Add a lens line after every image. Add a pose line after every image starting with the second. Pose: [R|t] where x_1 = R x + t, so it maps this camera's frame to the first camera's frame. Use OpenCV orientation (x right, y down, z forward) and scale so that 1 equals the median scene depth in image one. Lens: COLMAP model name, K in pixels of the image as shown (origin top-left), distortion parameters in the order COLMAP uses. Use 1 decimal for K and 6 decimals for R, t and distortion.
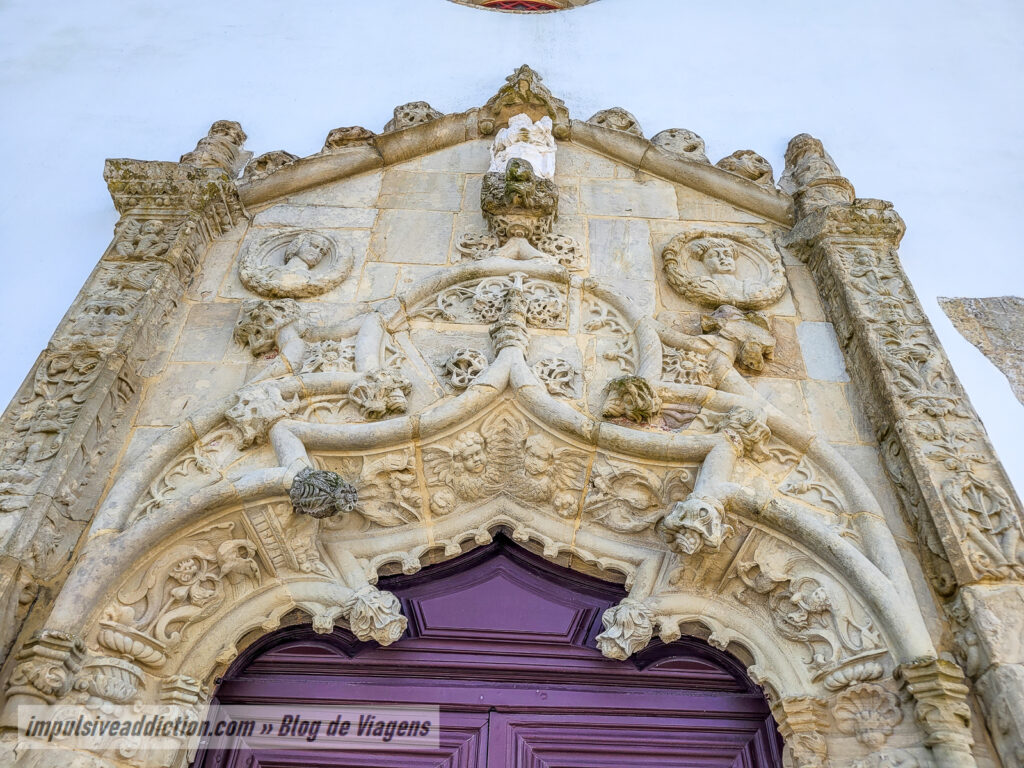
lens RADIAL K [[769.7, 0, 522.9], [0, 769.7, 389.0], [0, 0, 1]] dist [0.052572, -0.034298]
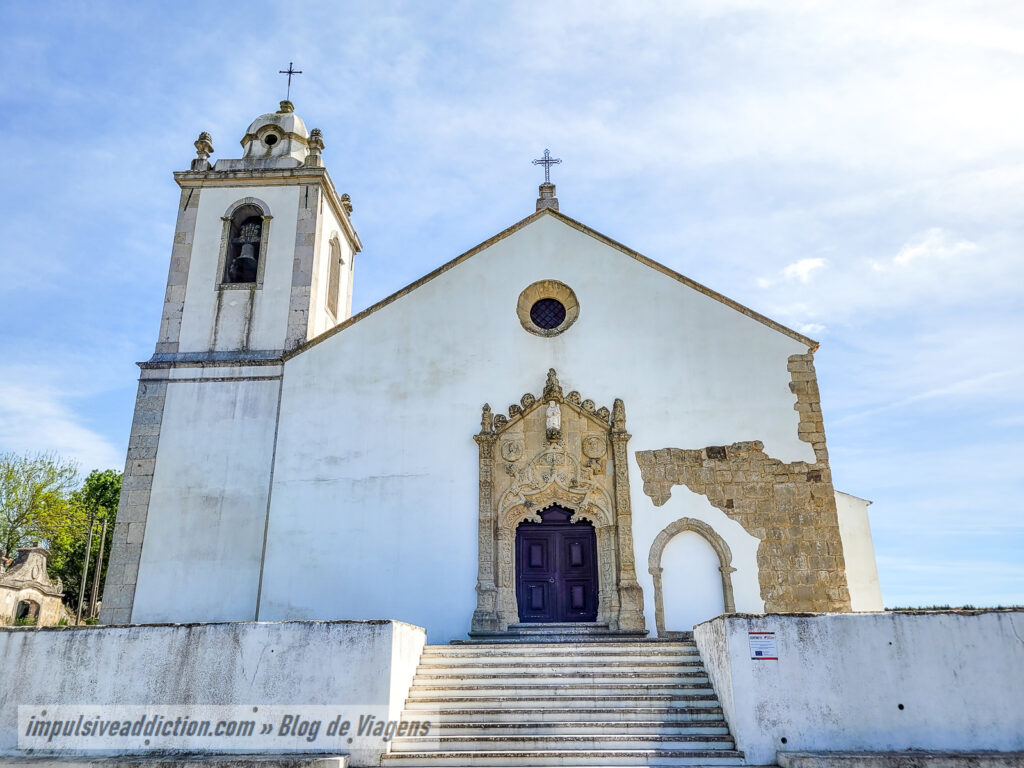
lens RADIAL K [[769.7, 0, 509.6], [0, 769.7, 390.0], [0, 0, 1]] dist [0.052572, -0.034298]
pose [[0.995033, -0.057726, -0.081093, 0.166064], [0.085319, 0.914240, 0.396087, -3.141453], [0.051274, -0.401039, 0.914625, -4.330463]]
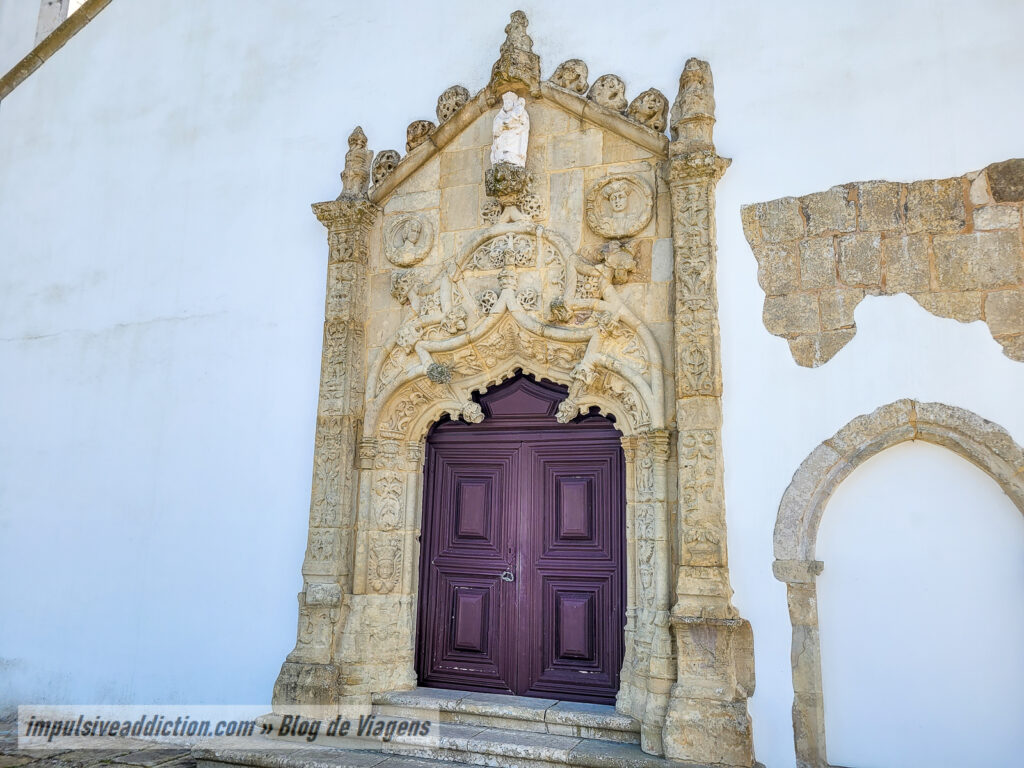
lens RADIAL K [[769.7, 0, 517.1], [0, 769.7, 384.0], [0, 0, 1]] dist [0.052572, -0.034298]
pose [[0.925180, -0.074394, -0.372166, 0.820599], [0.256760, 0.844823, 0.469413, -0.860538], [0.279493, -0.529849, 0.800715, -0.860075]]
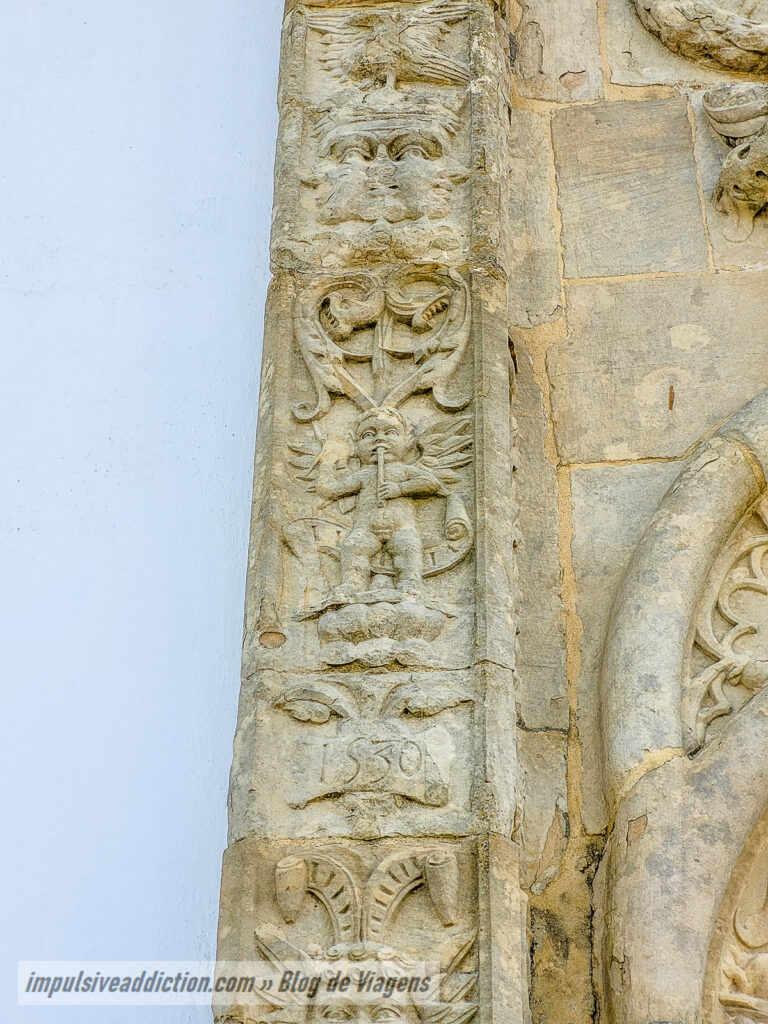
lens RADIAL K [[2243.8, 0, 379.3], [0, 2243.8, 505.6], [0, 0, 1]] dist [0.022439, 0.000000]
pose [[0.994365, -0.063563, -0.084837, -0.486930], [0.070845, 0.993792, 0.085783, -0.028083], [0.078858, -0.091310, 0.992695, -0.035701]]
